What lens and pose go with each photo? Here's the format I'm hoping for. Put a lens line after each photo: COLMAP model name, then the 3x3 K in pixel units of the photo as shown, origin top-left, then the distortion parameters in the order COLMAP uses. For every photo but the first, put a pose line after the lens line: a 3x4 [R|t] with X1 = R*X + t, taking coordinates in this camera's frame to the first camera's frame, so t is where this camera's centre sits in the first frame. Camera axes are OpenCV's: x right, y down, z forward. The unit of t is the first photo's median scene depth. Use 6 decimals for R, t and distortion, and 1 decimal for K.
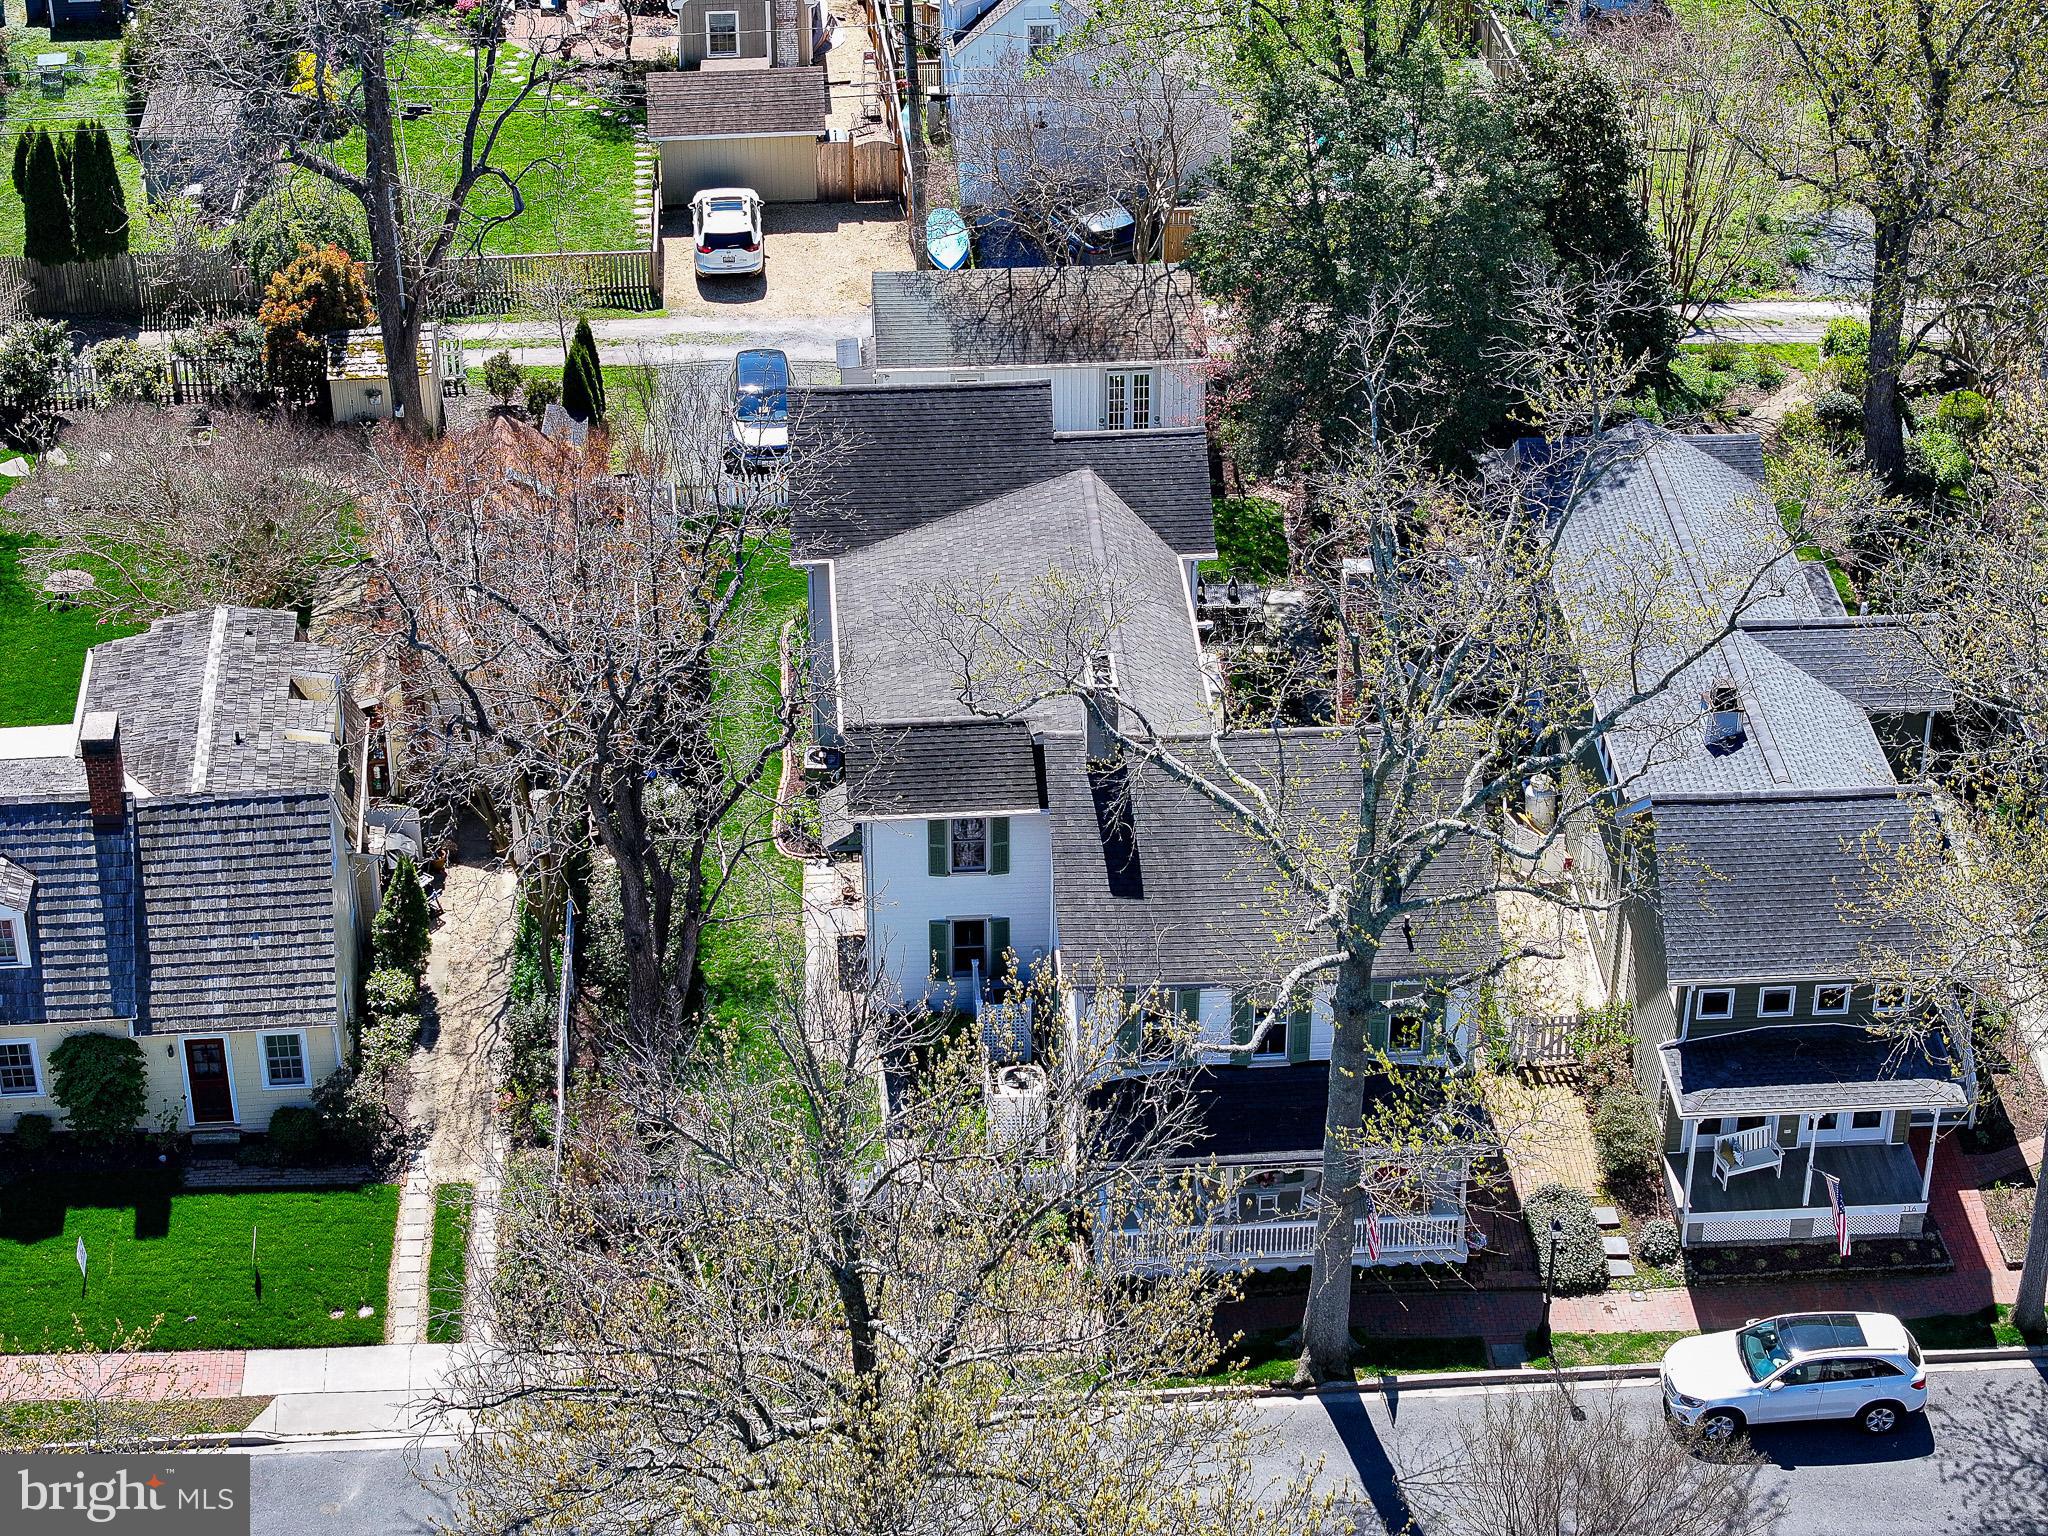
lens RADIAL K [[4101.6, 0, 1024.0], [0, 4101.6, 768.0], [0, 0, 1]] dist [-0.287936, 1.737594]
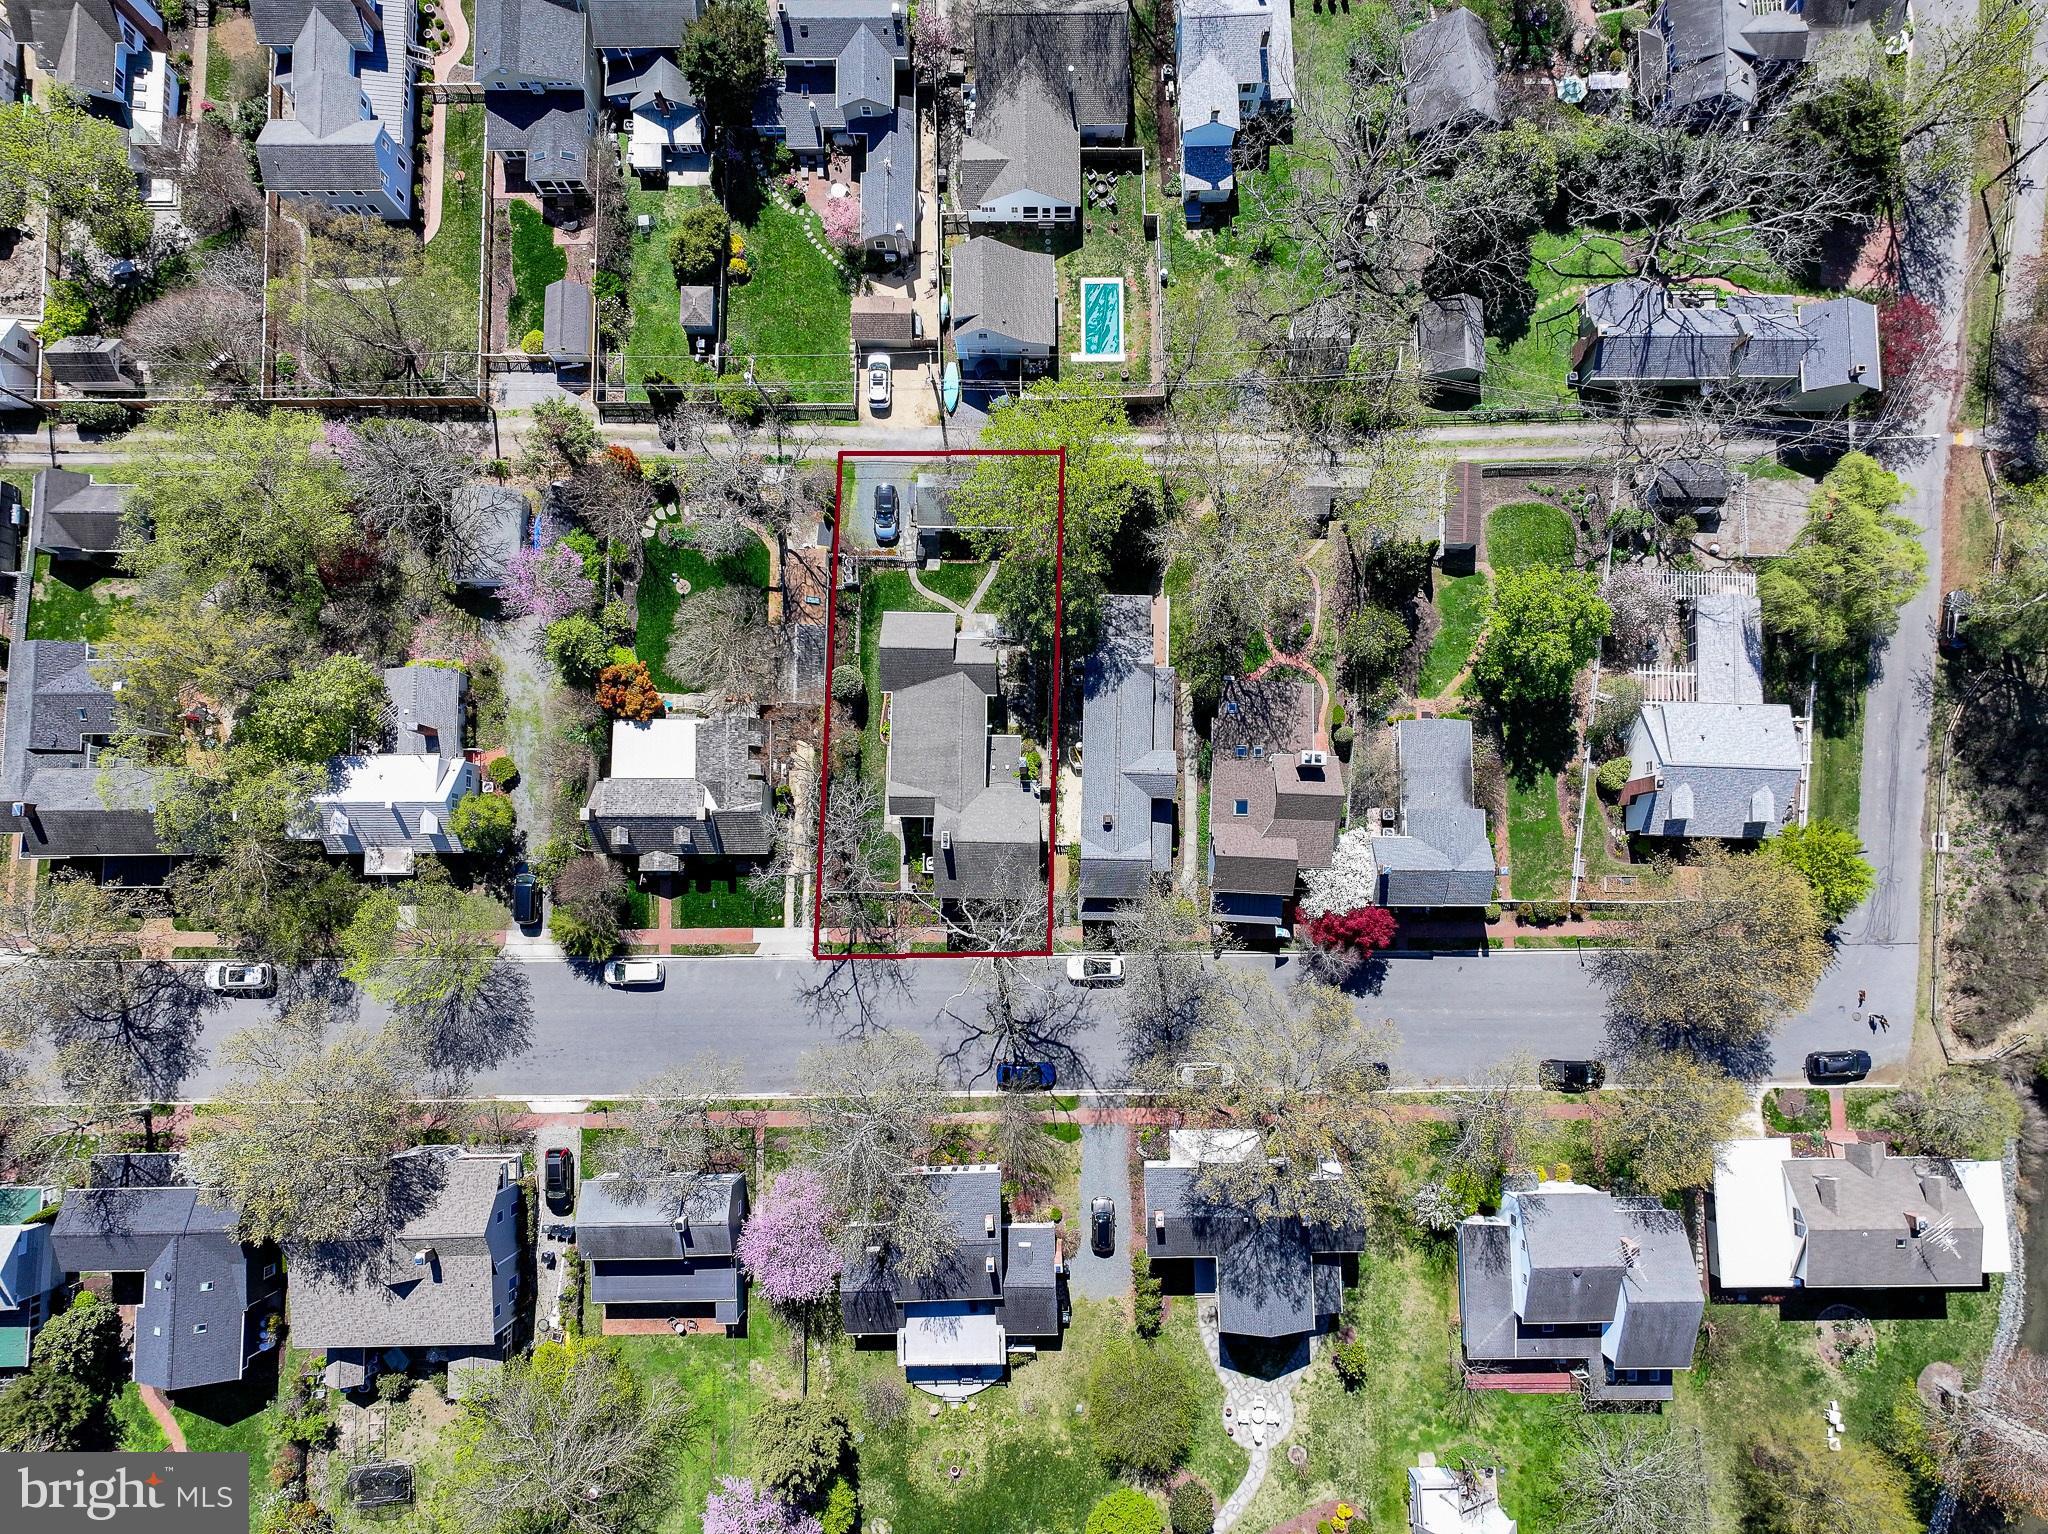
lens RADIAL K [[1440.9, 0, 1030.2], [0, 1440.9, 760.7], [0, 0, 1]] dist [0.000648, 0.007811]
pose [[0.996473, 0.082722, -0.014073, 0.113293], [-0.040111, 0.616898, 0.786020, -1.167305], [0.073703, -0.782684, 0.618040, 0.175595]]
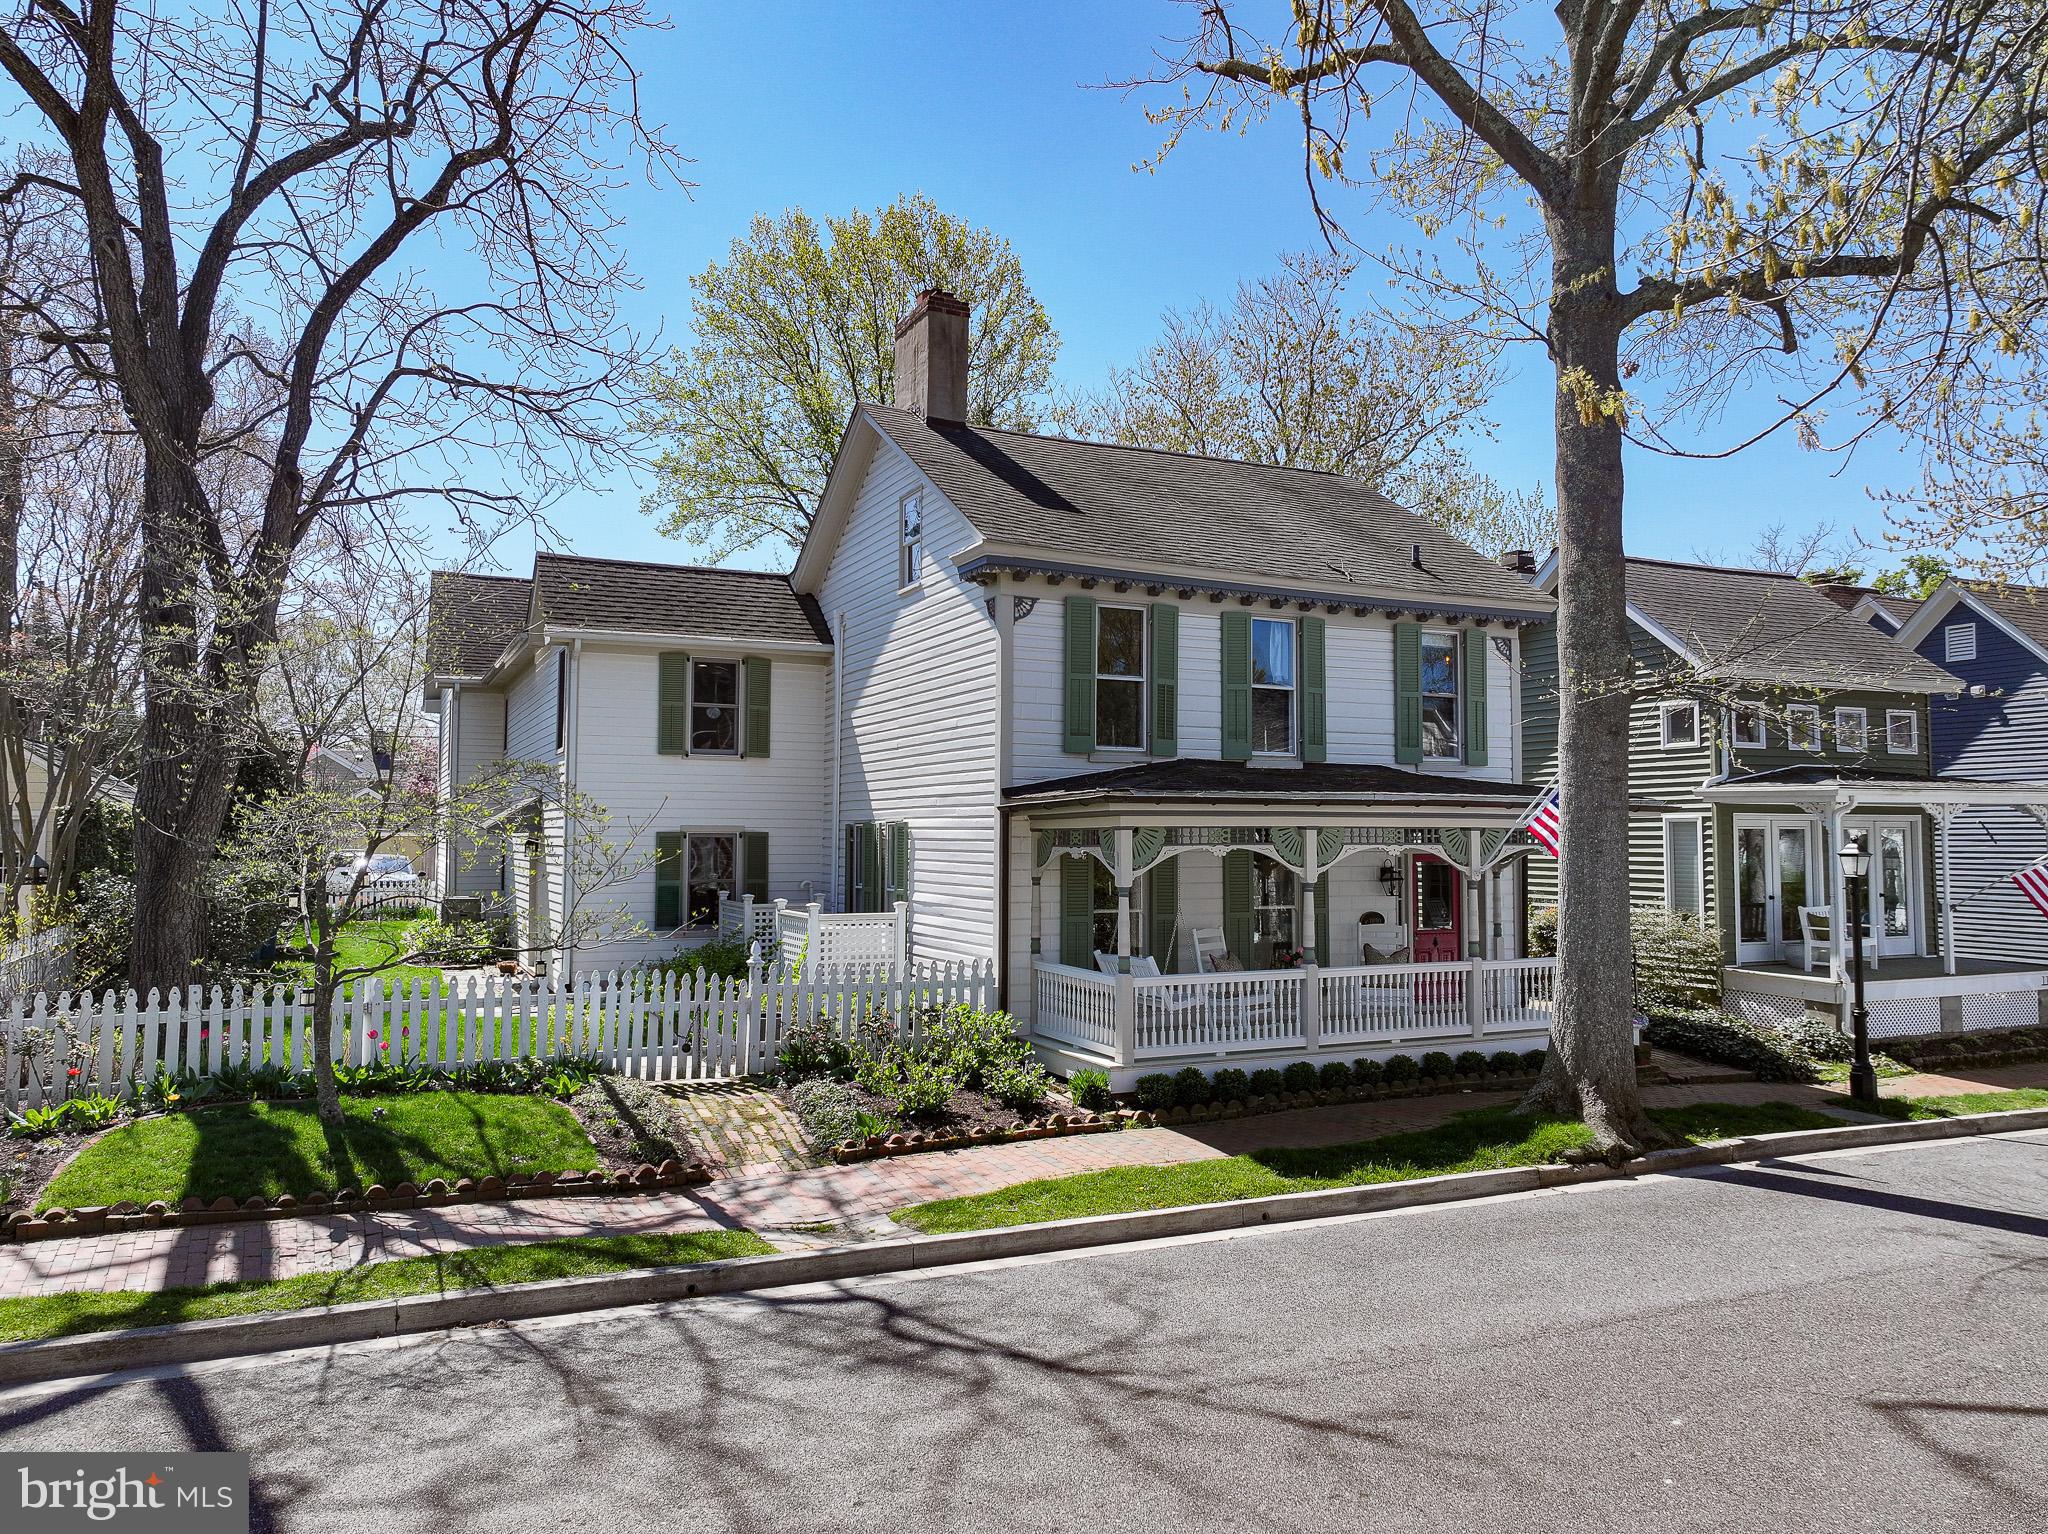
lens RADIAL K [[1440.9, 0, 1030.2], [0, 1440.9, 760.7], [0, 0, 1]] dist [0.000648, 0.007811]
pose [[0.932349, 0.021592, 0.360915, -0.055303], [0.187154, 0.825257, -0.532845, 0.179325], [-0.309353, 0.564344, 0.765387, 0.815193]]
